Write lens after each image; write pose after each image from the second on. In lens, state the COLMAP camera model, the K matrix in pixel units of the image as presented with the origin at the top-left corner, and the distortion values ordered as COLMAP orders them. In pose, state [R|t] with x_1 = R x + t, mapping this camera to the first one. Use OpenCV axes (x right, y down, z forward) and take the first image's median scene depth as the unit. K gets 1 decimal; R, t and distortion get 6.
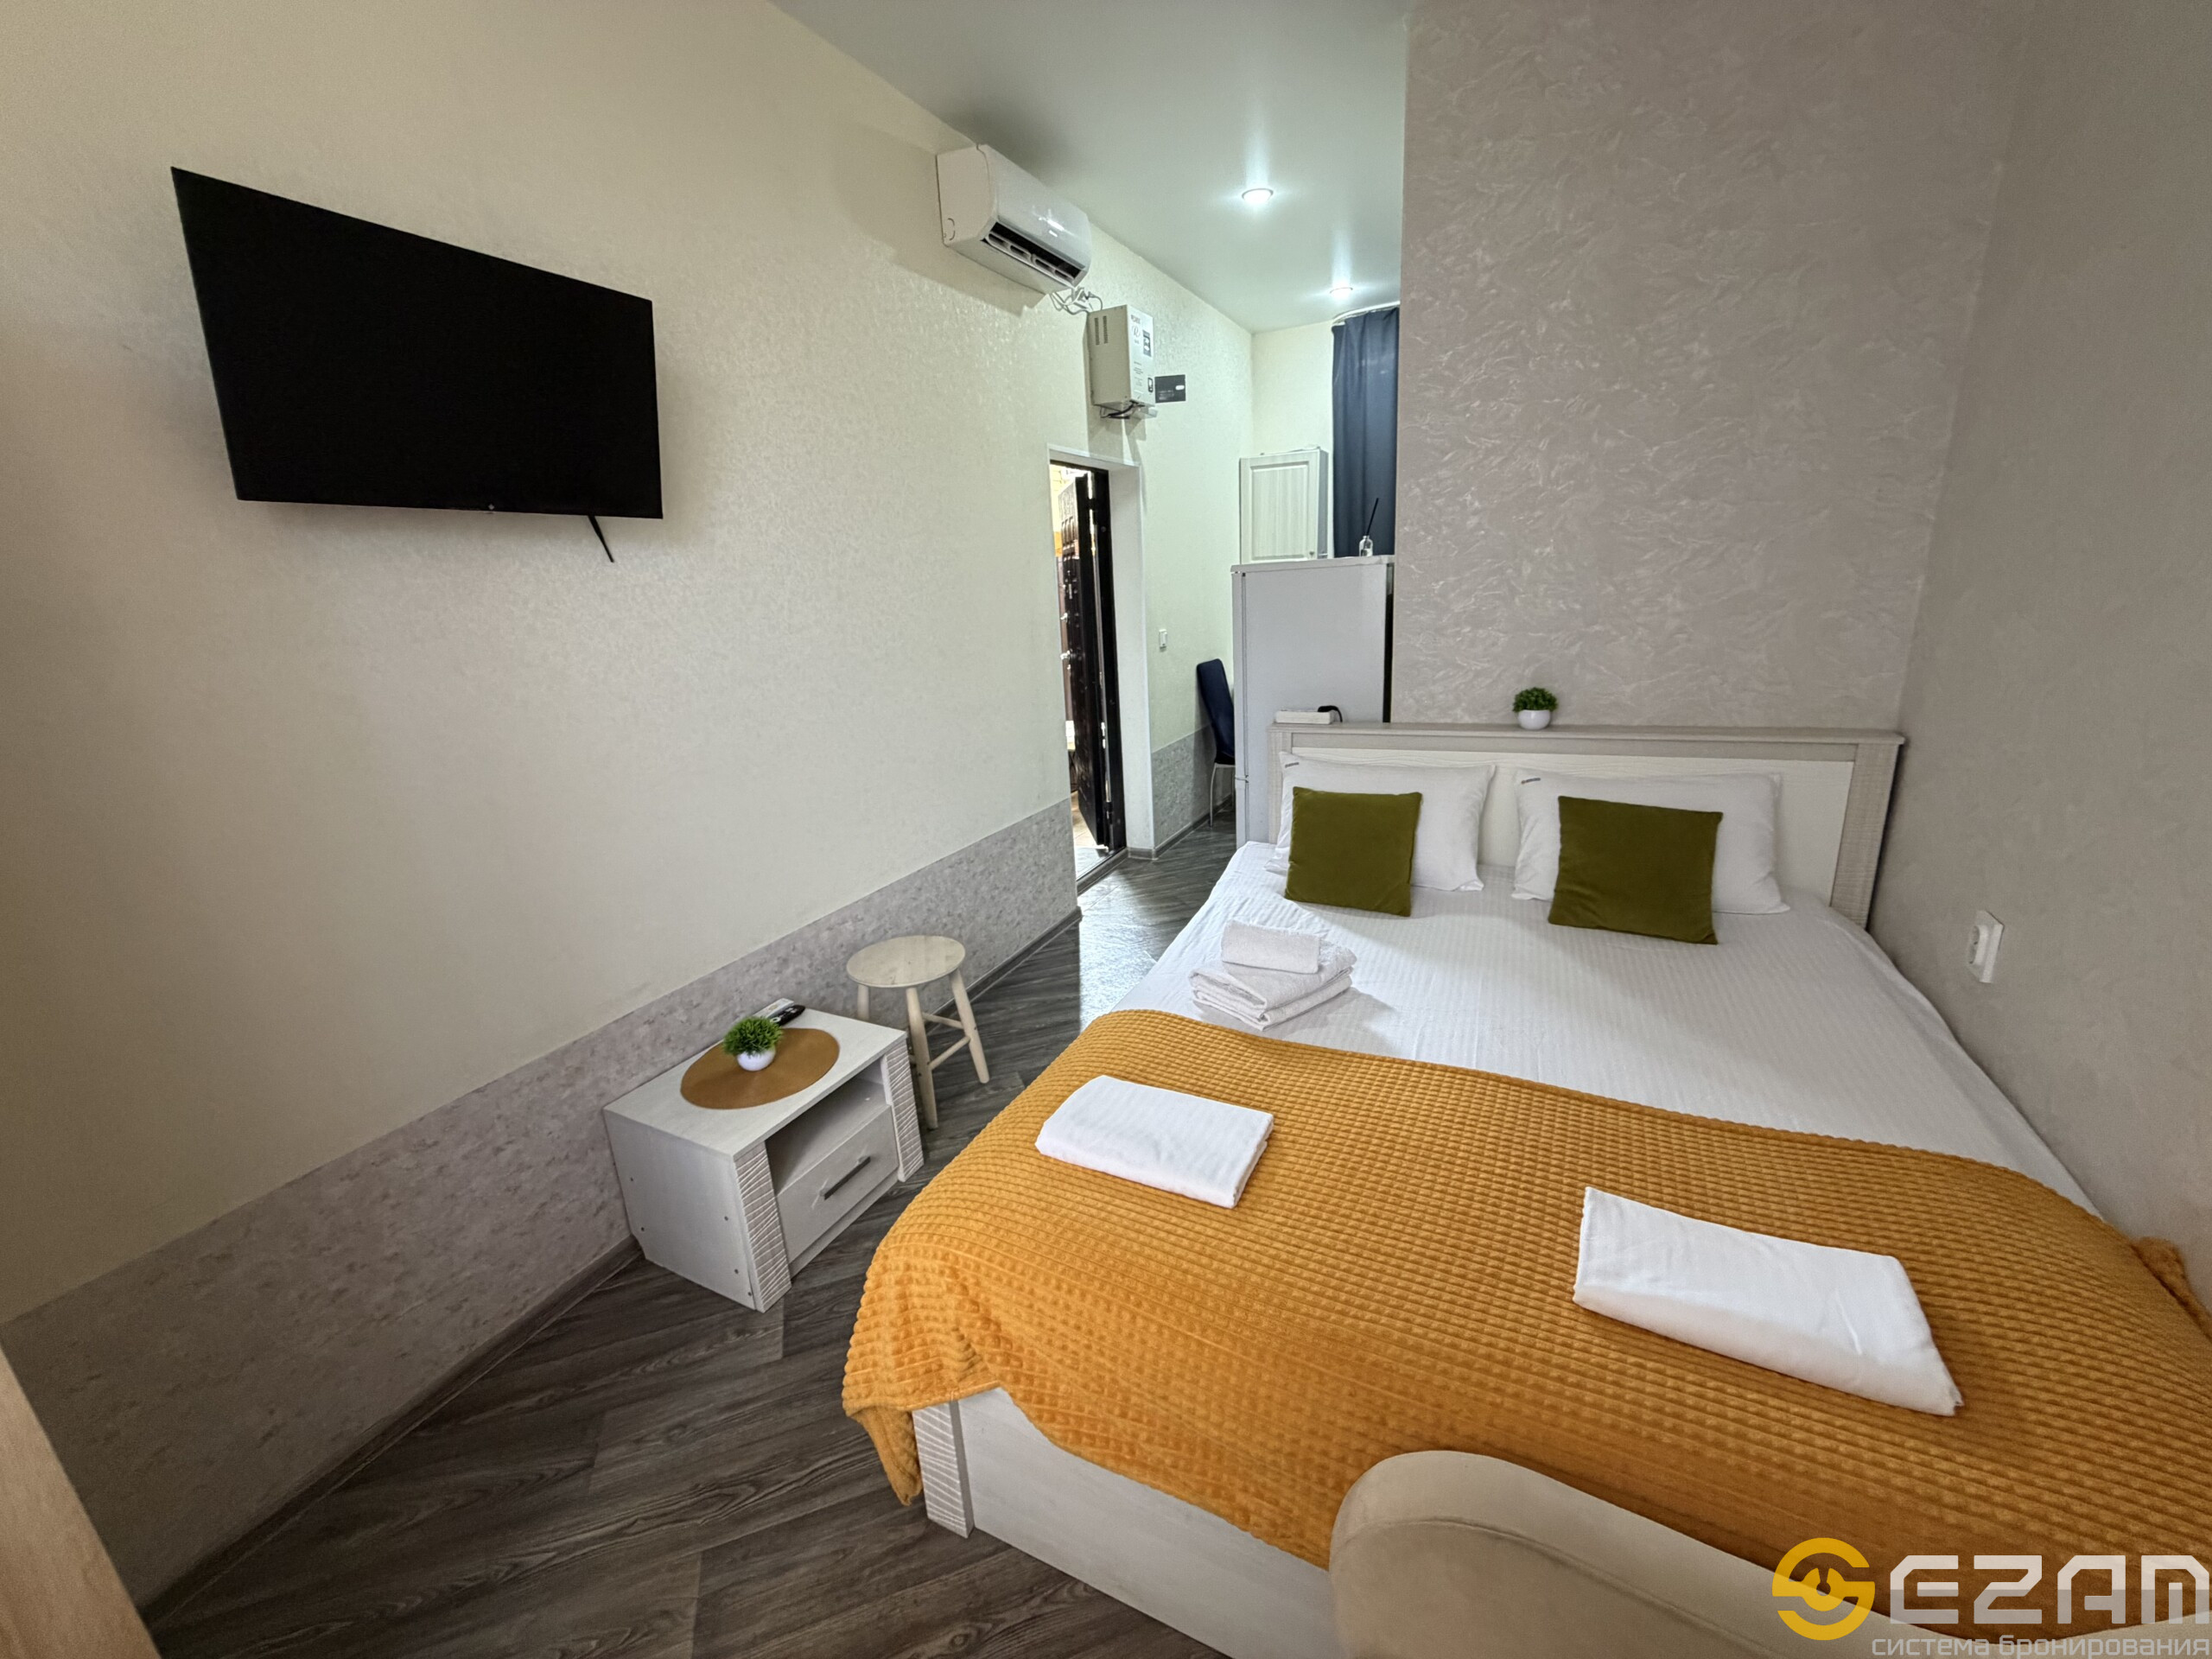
lens RADIAL K [[886.3, 0, 1090.9], [0, 886.3, 825.8], [0, 0, 1]] dist [0.011871, 0.000221]
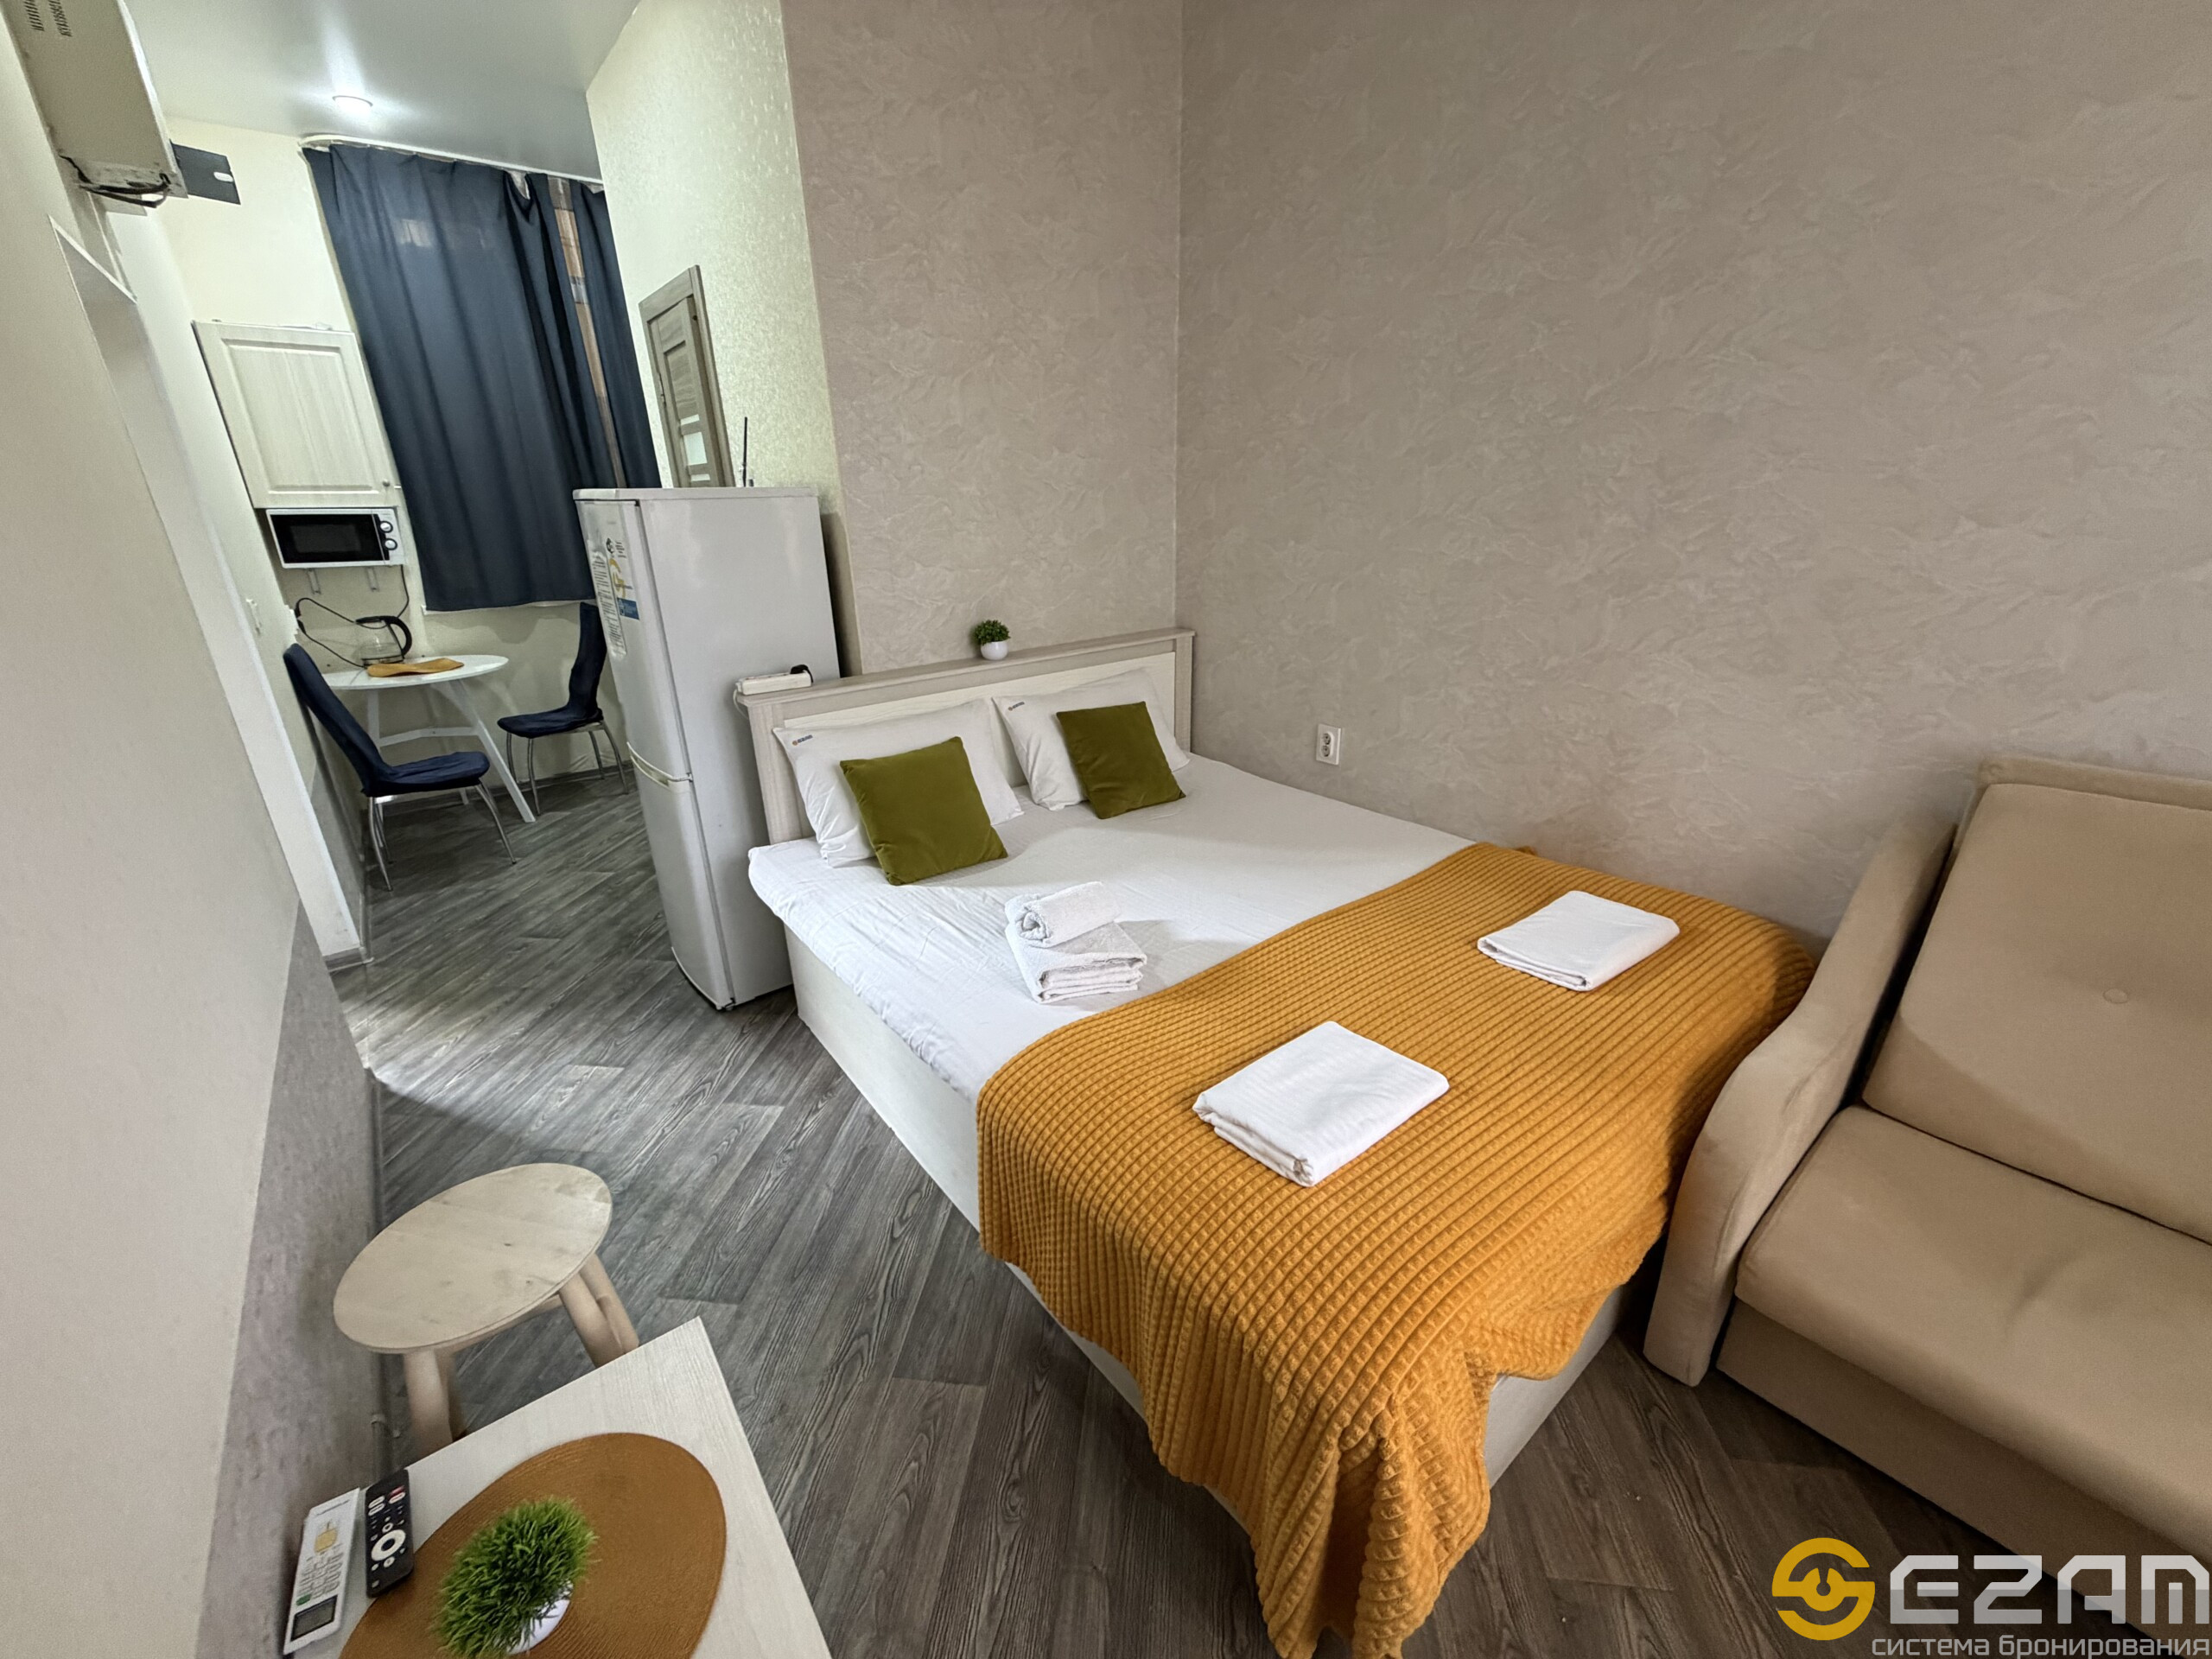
lens RADIAL K [[886.3, 0, 1090.9], [0, 886.3, 825.8], [0, 0, 1]] dist [0.011871, 0.000221]
pose [[0.425684, -0.274775, 0.862144, -0.443674], [0.242673, 0.952544, 0.183767, -0.089350], [-0.871724, 0.130992, 0.472163, 0.433733]]
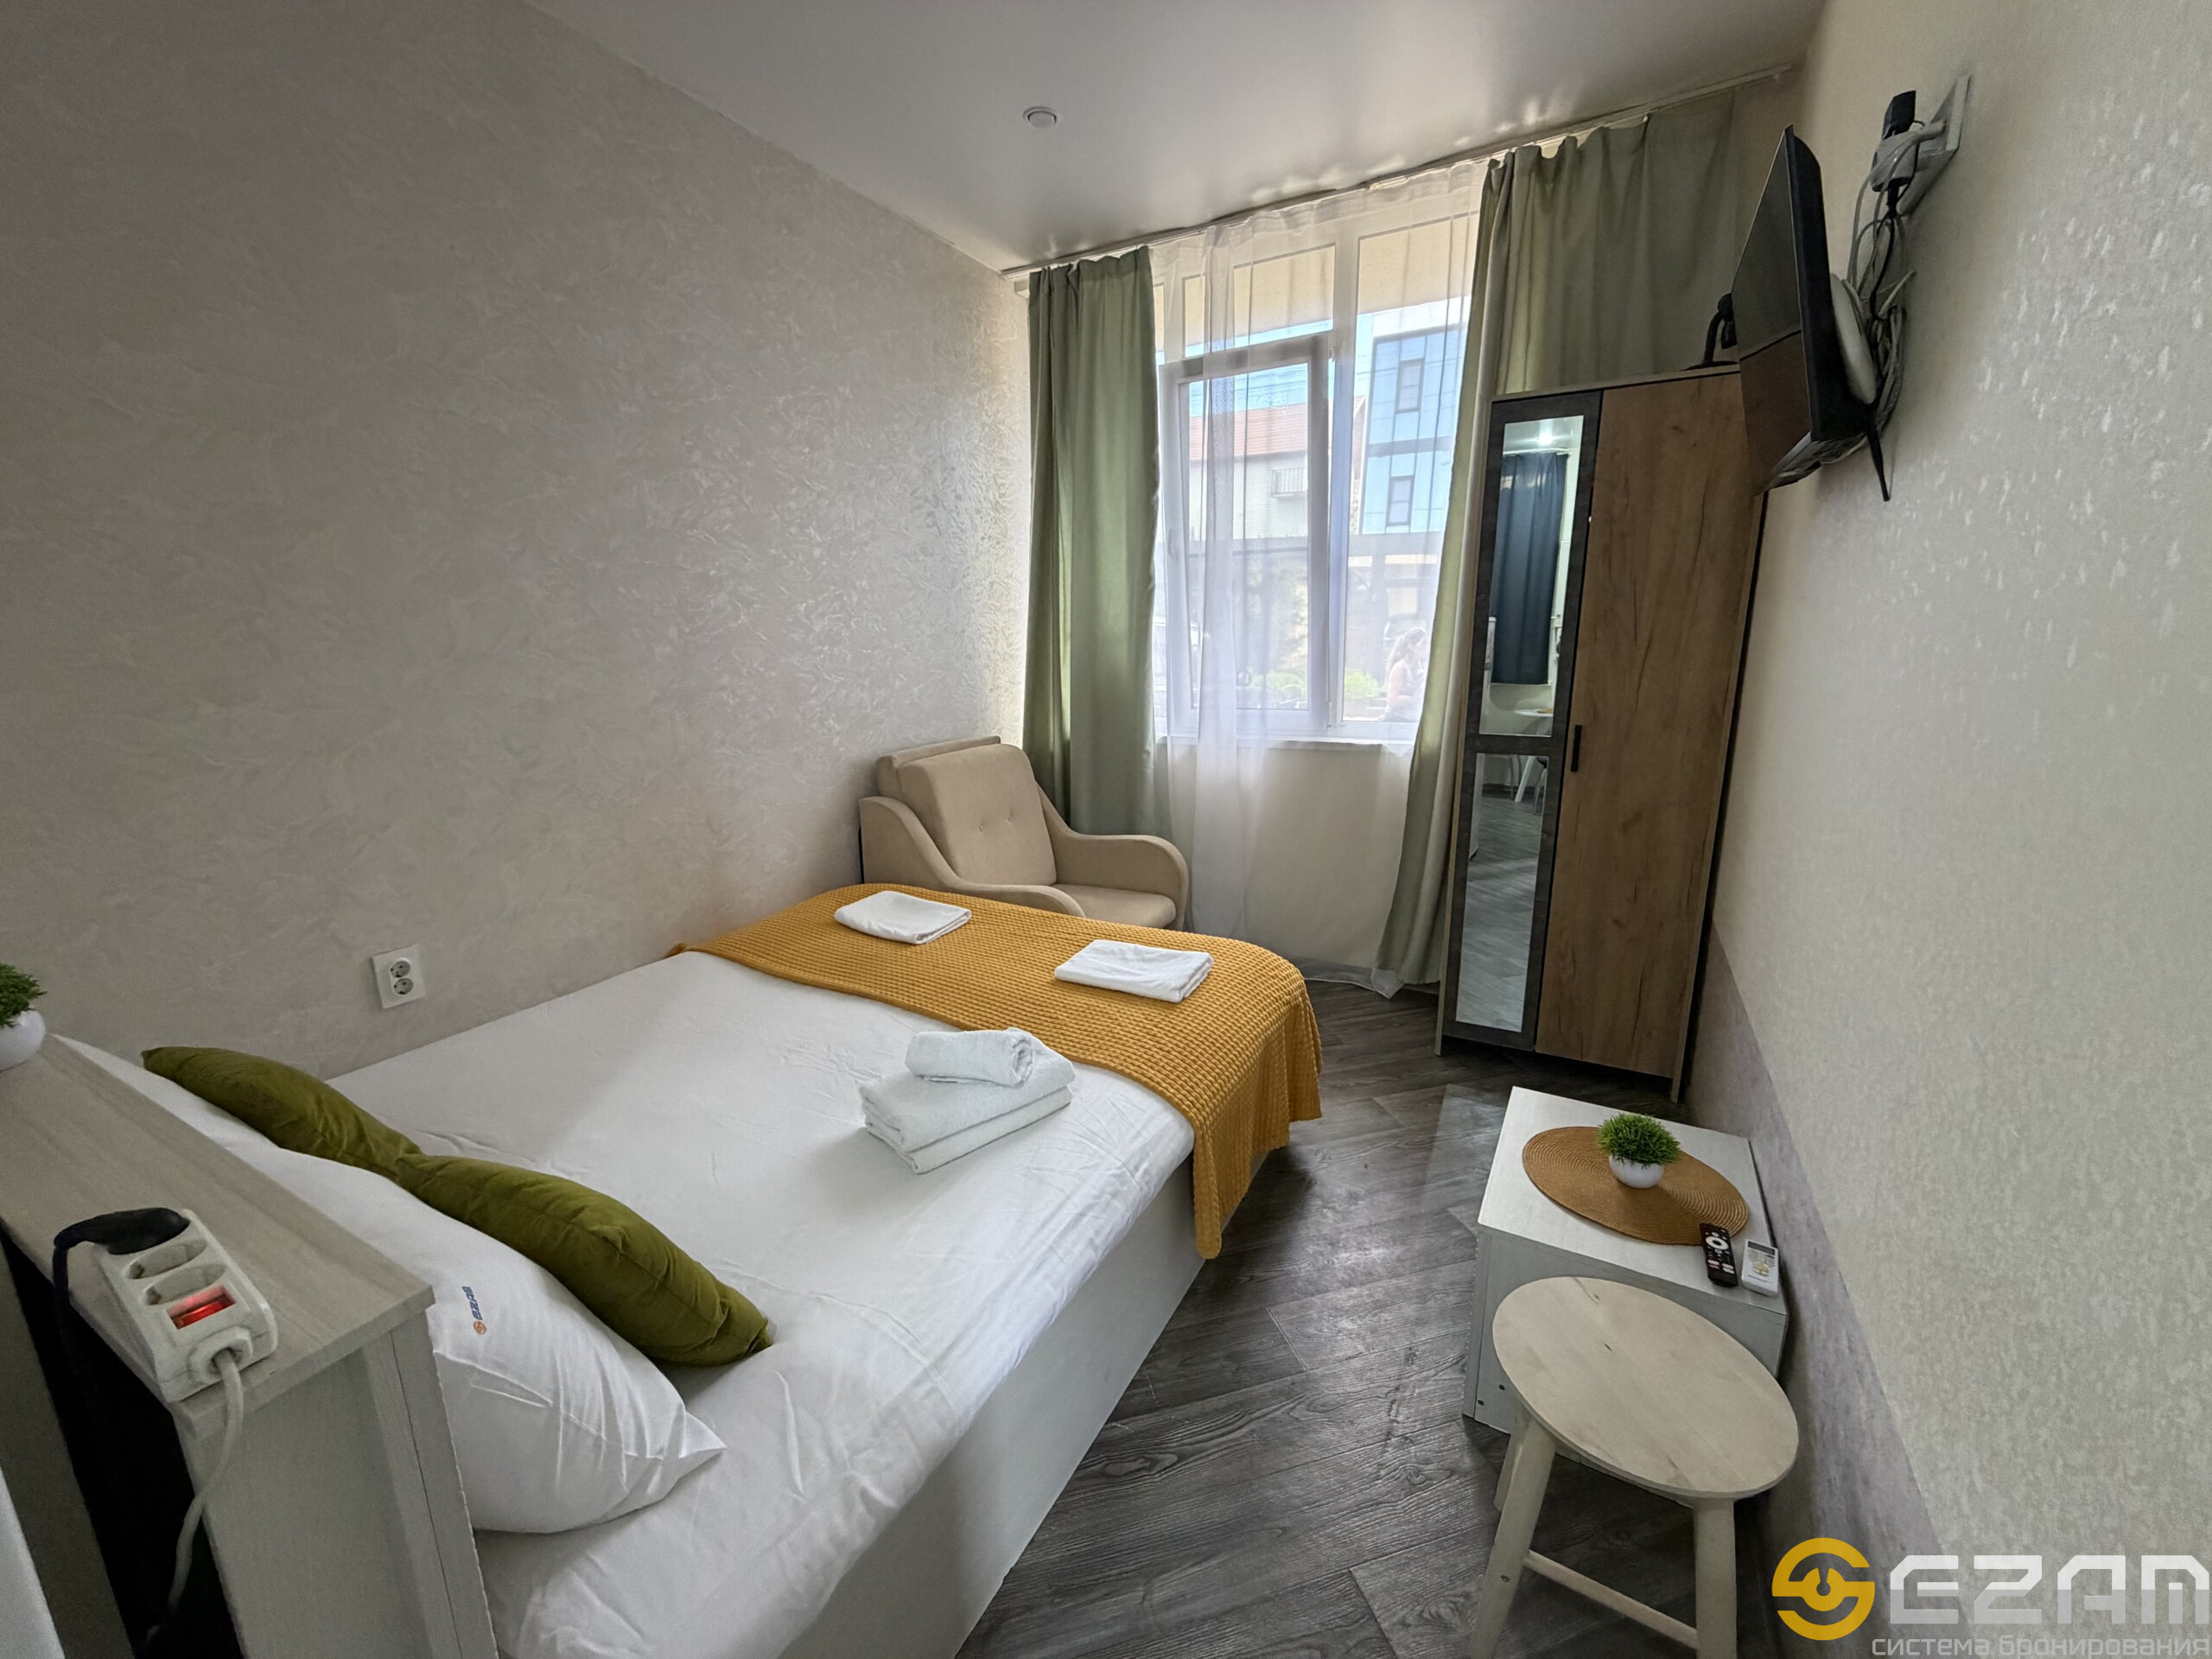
lens RADIAL K [[887.8, 0, 1107.8], [0, 887.8, 818.3], [0, 0, 1]] dist [-0.024046, -0.000182]
pose [[-0.998418, 0.040044, 0.039482, 0.028738], [0.054051, 0.877091, 0.477273, -0.360396], [-0.015517, 0.478652, -0.877868, 1.283818]]
